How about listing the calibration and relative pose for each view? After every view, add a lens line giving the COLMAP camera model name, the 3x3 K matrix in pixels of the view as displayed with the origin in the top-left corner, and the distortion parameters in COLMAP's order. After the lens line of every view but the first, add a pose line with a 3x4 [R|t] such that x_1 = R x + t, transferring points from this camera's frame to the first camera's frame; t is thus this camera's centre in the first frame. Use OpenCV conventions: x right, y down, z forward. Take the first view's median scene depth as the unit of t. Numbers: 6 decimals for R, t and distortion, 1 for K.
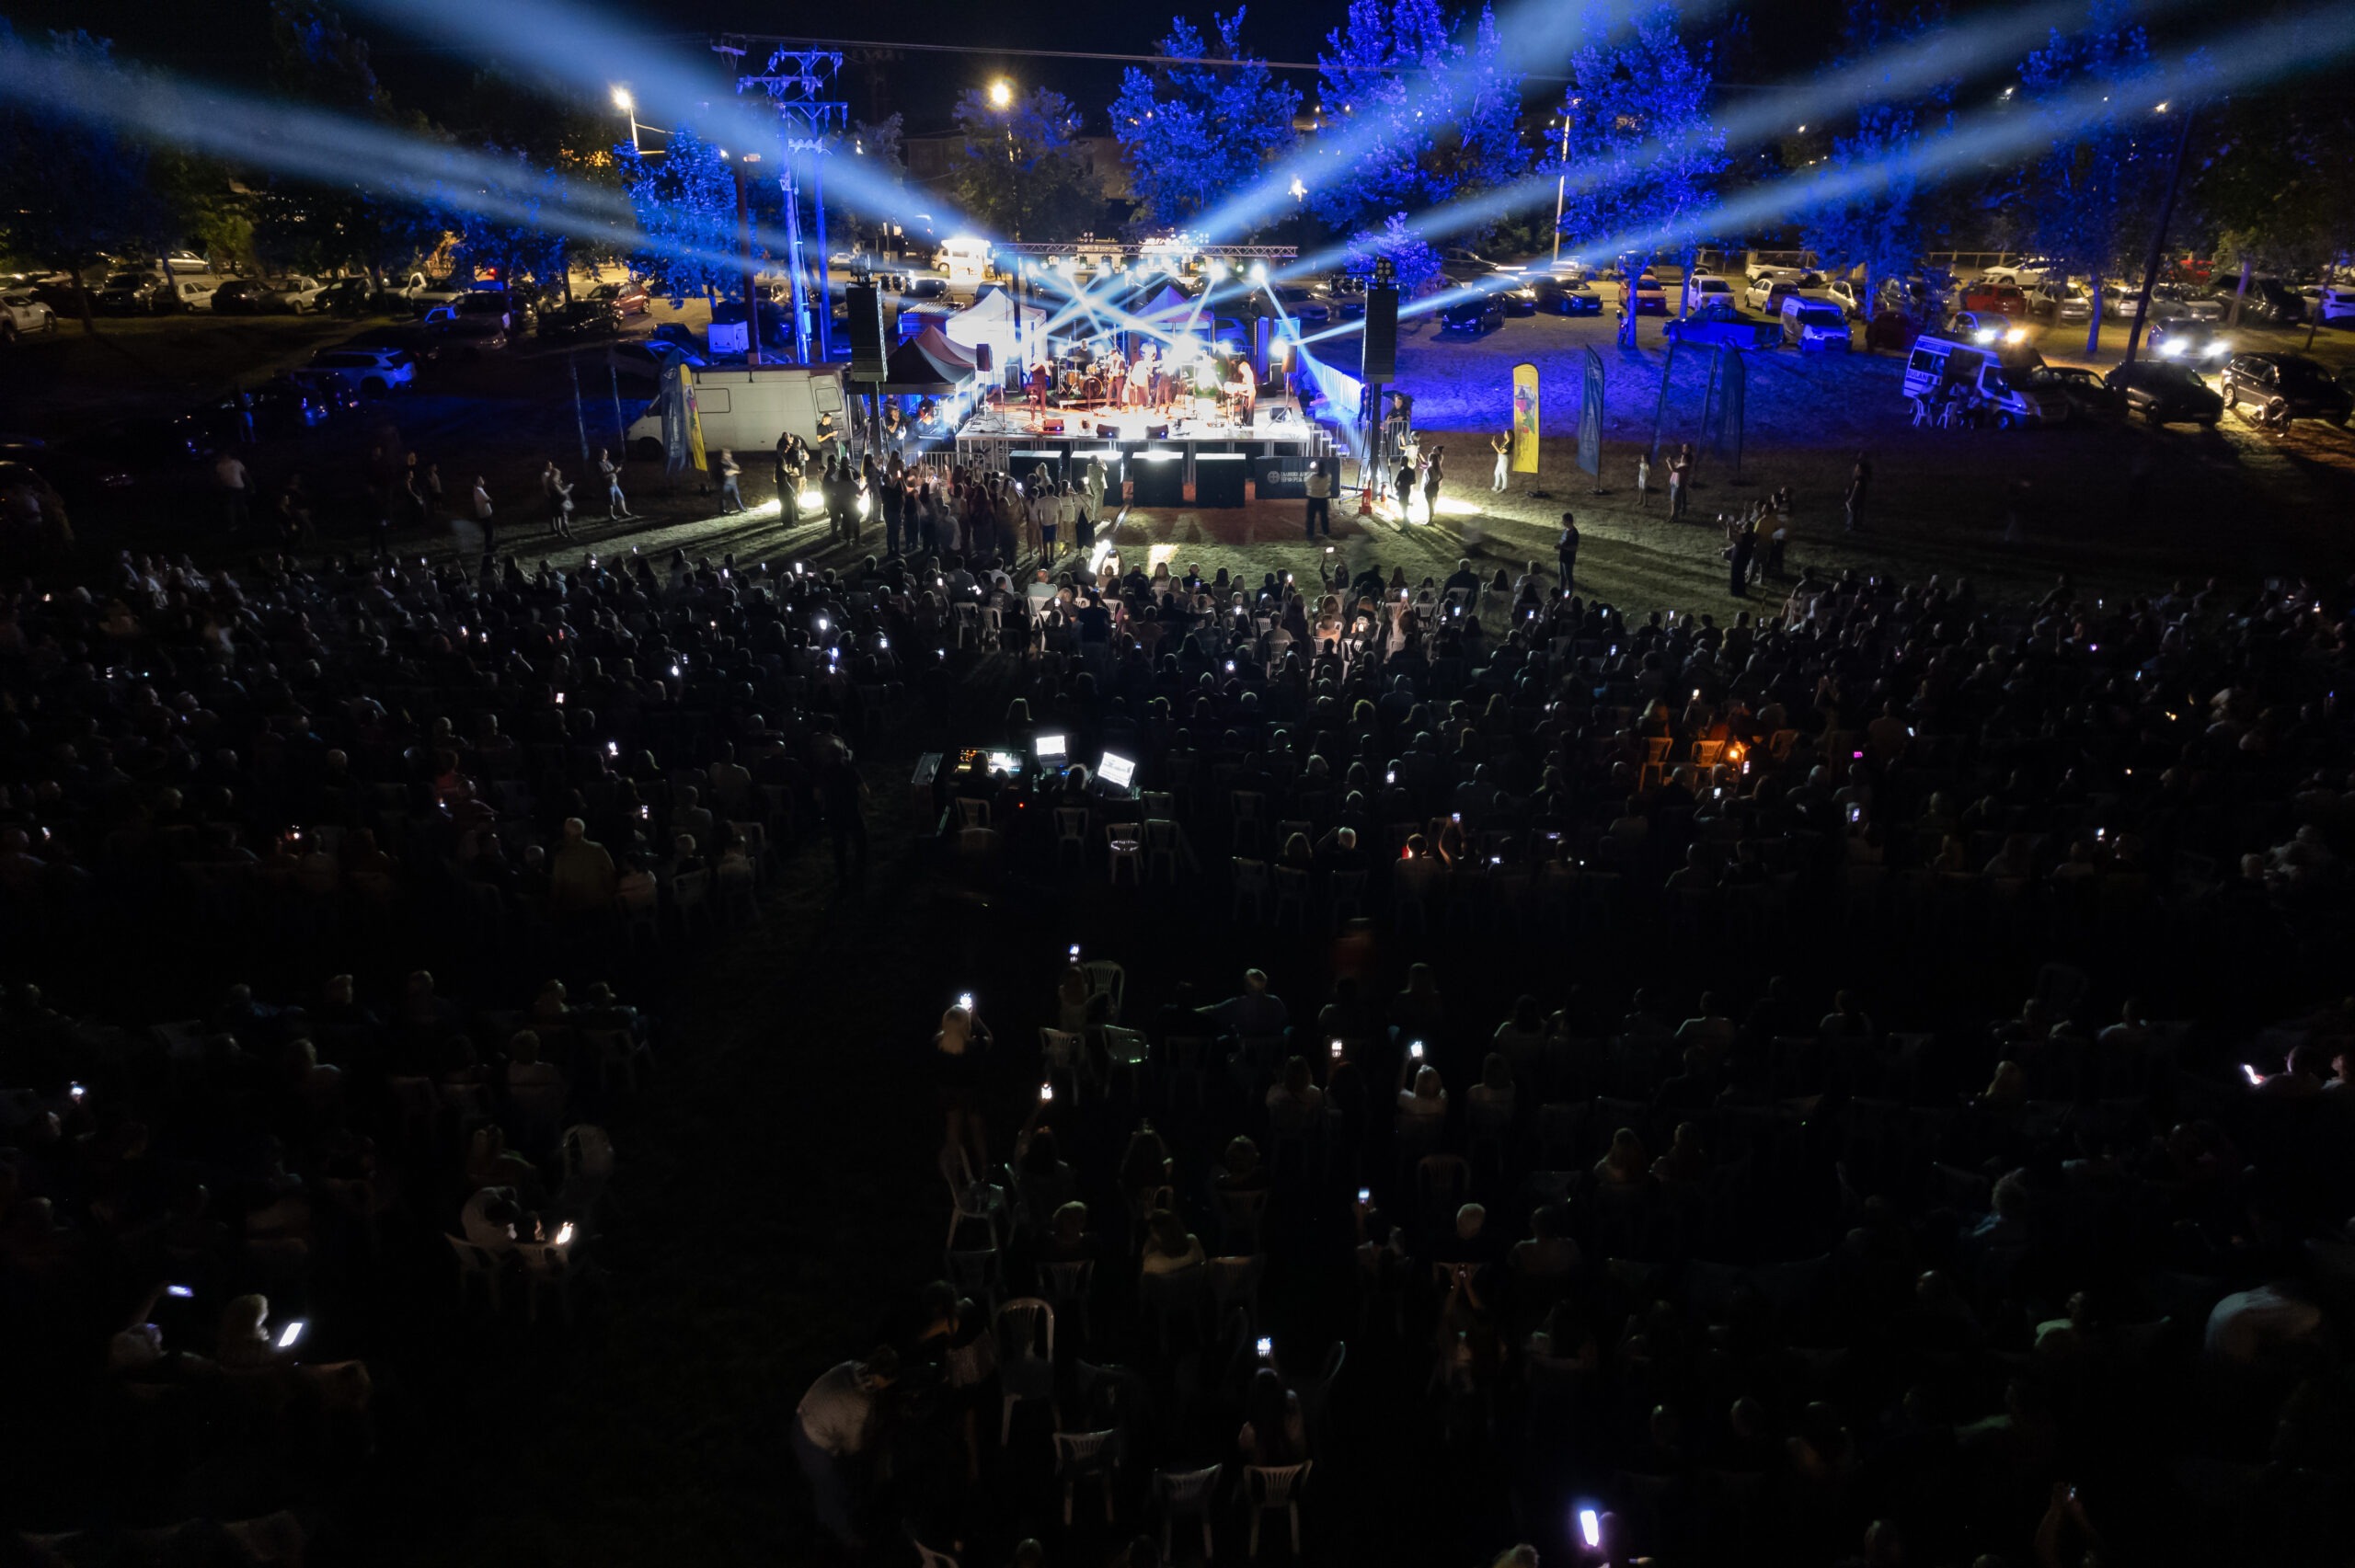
lens RADIAL K [[1509.6, 0, 1185.8], [0, 1509.6, 774.7], [0, 0, 1]] dist [-0.084725, 0.070932]
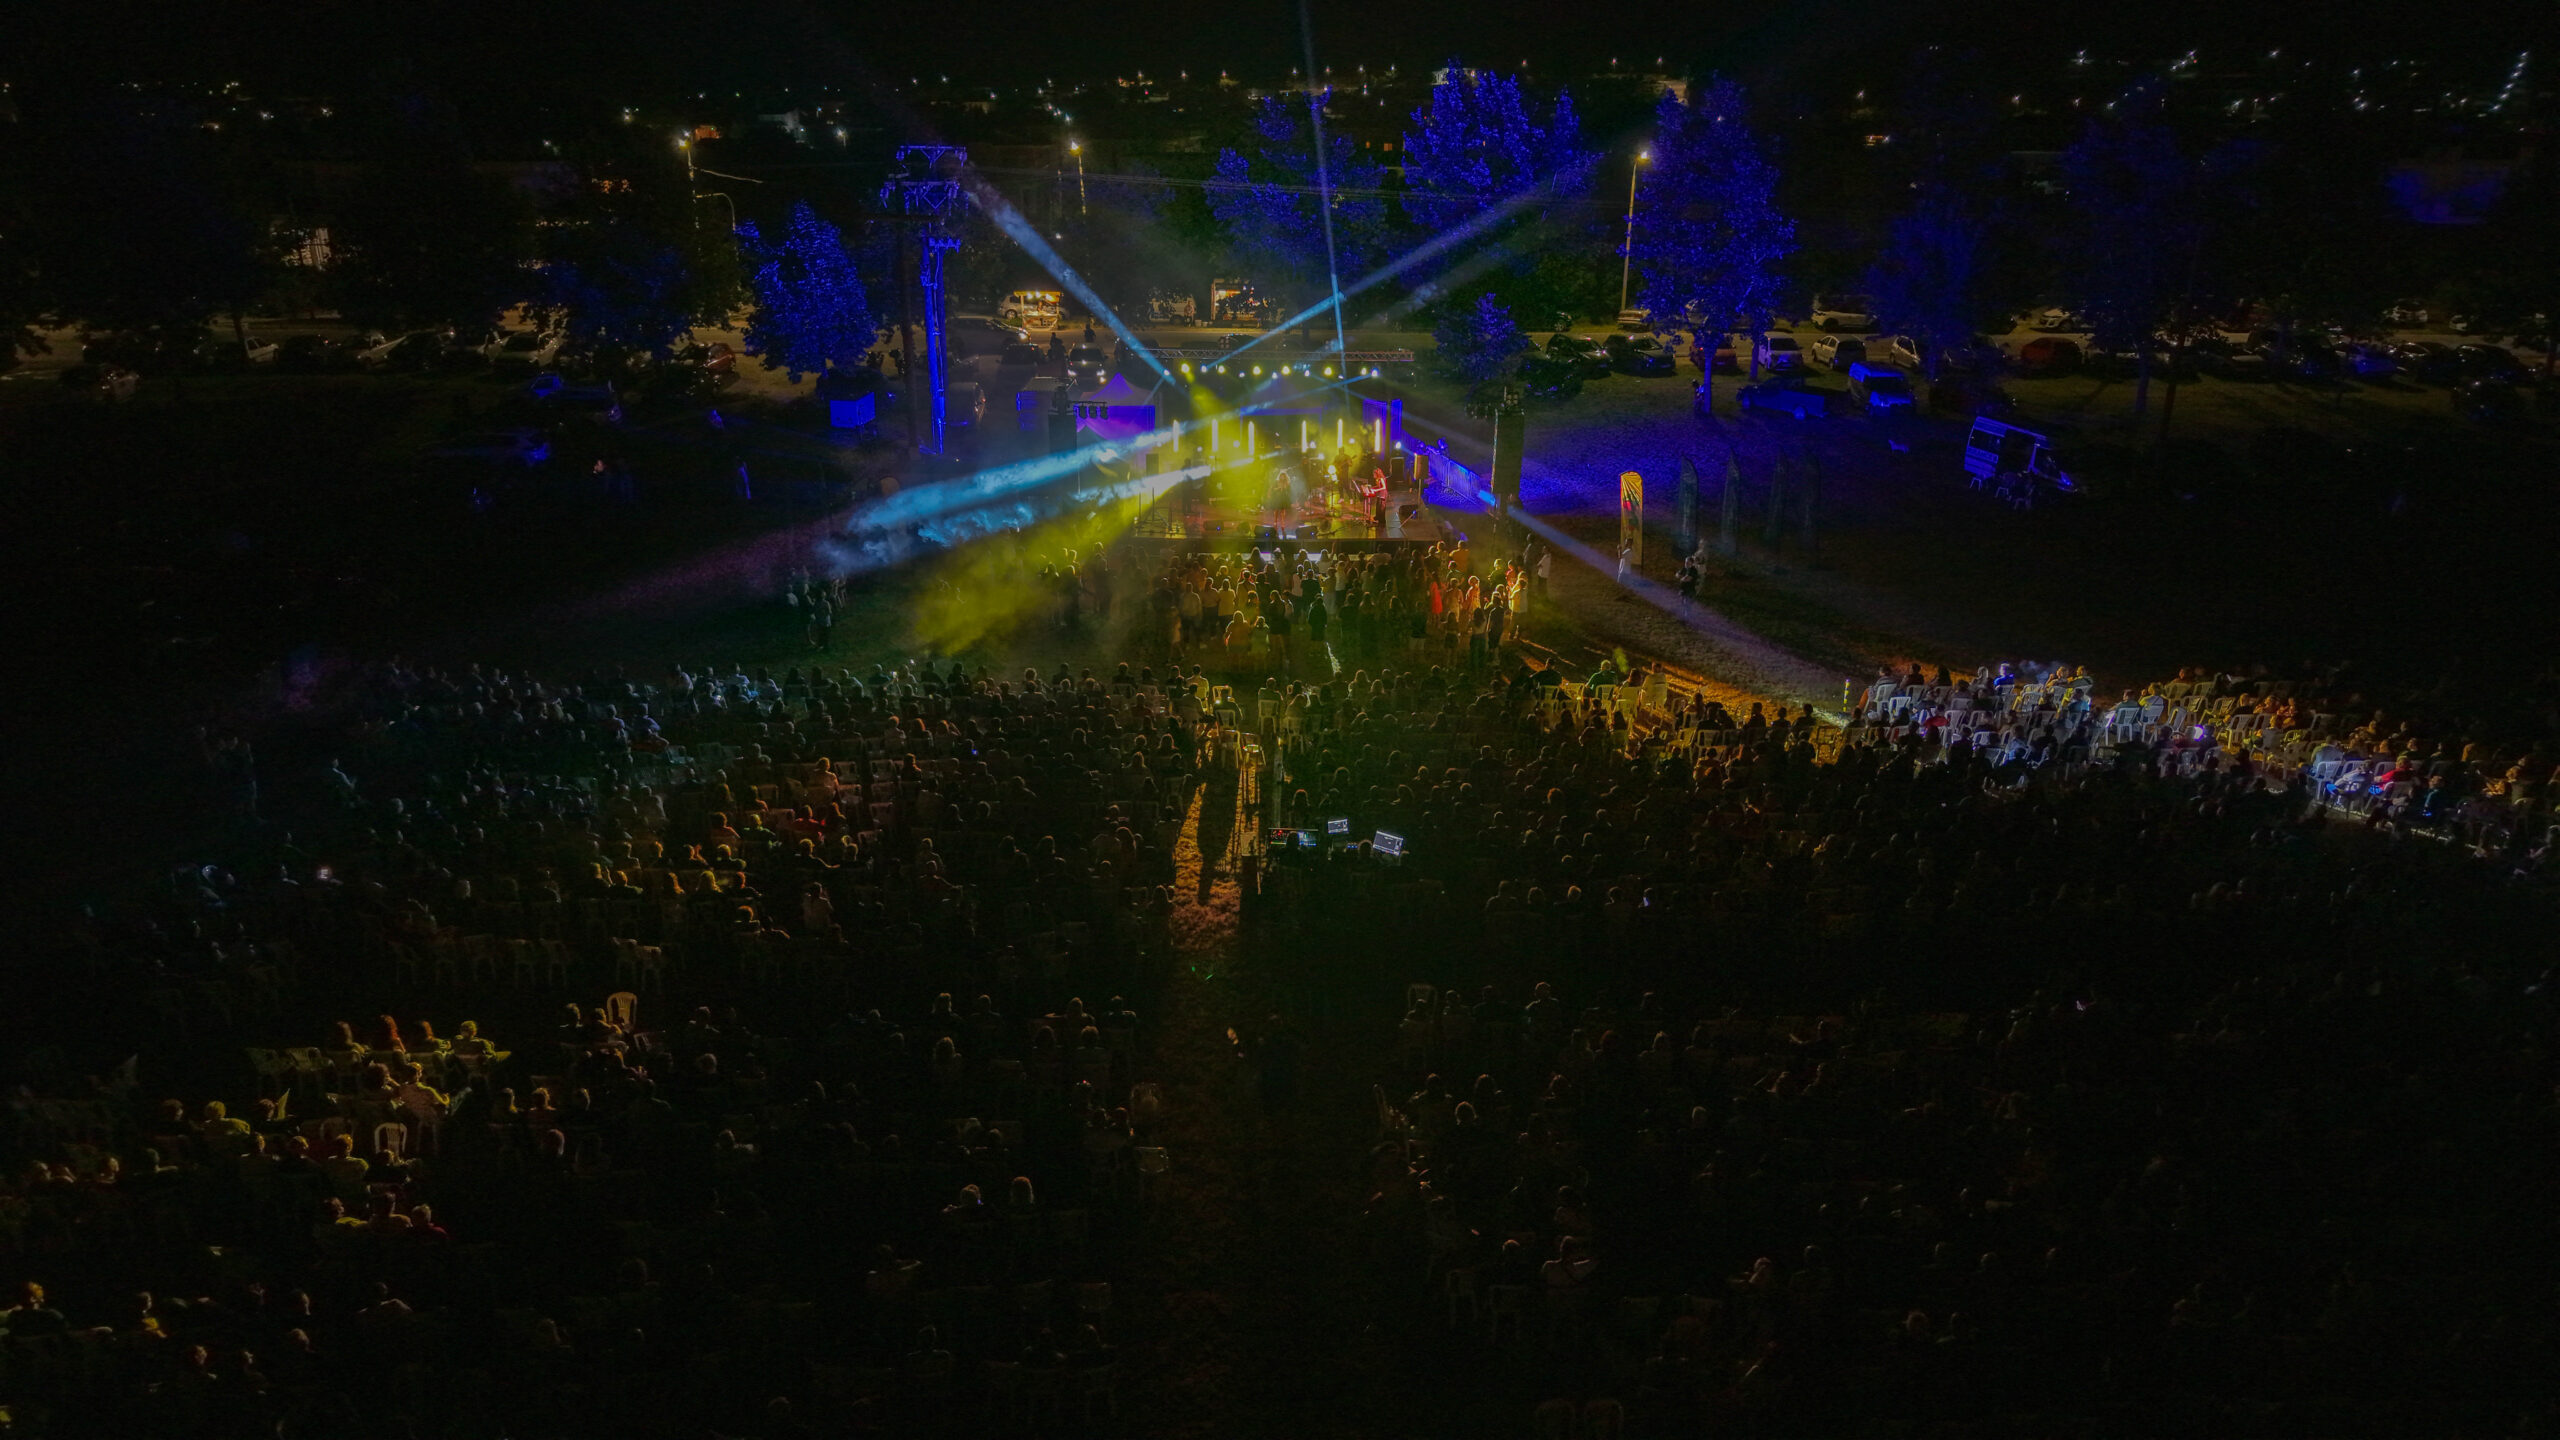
lens RADIAL K [[1715.2, 0, 1280.0], [0, 1715.2, 720.0], [0, 0, 1]] dist [0.001193, -0.000854]
pose [[0.998383, -0.013142, 0.055308, -0.073474], [0.016185, 0.998359, -0.054928, -0.009996], [-0.054496, 0.055734, 0.996957, -0.181853]]
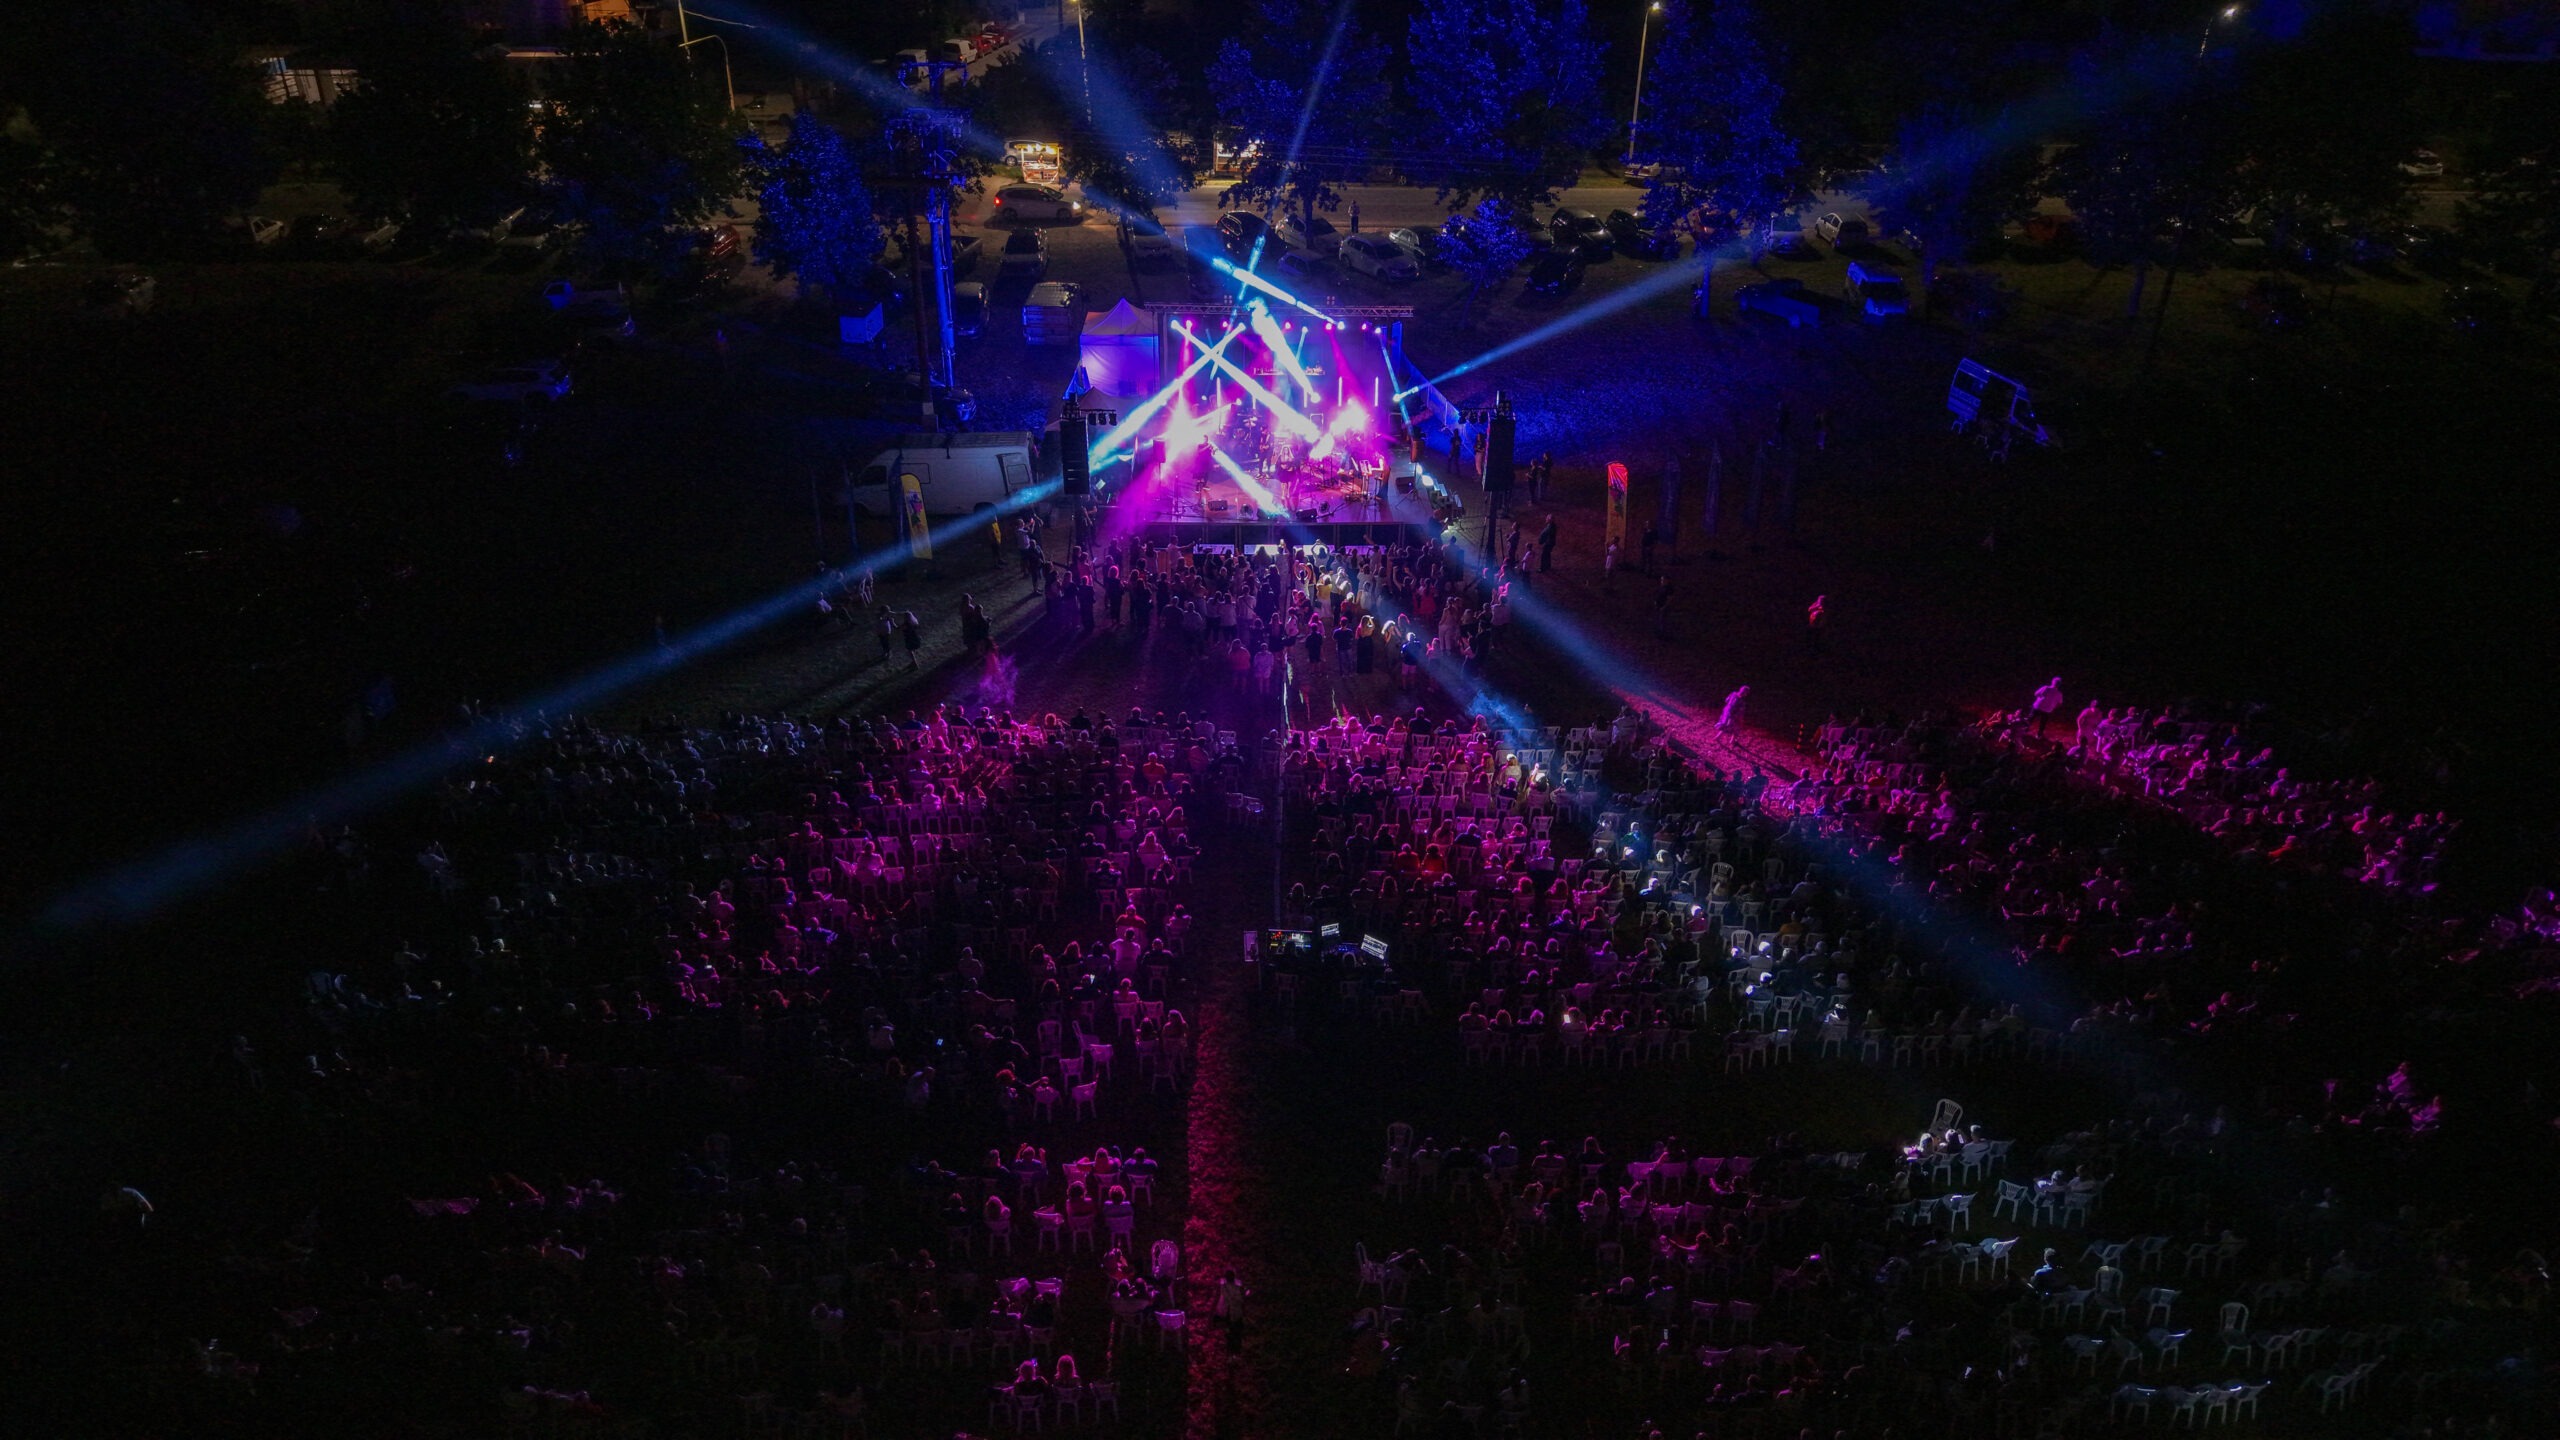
lens RADIAL K [[1715.2, 0, 1280.0], [0, 1715.2, 720.0], [0, 0, 1]] dist [0.001193, -0.000854]
pose [[0.998504, -0.017063, 0.051957, -0.074062], [0.011569, 0.994482, 0.104265, -0.135130], [-0.053449, -0.103508, 0.993191, -0.235882]]
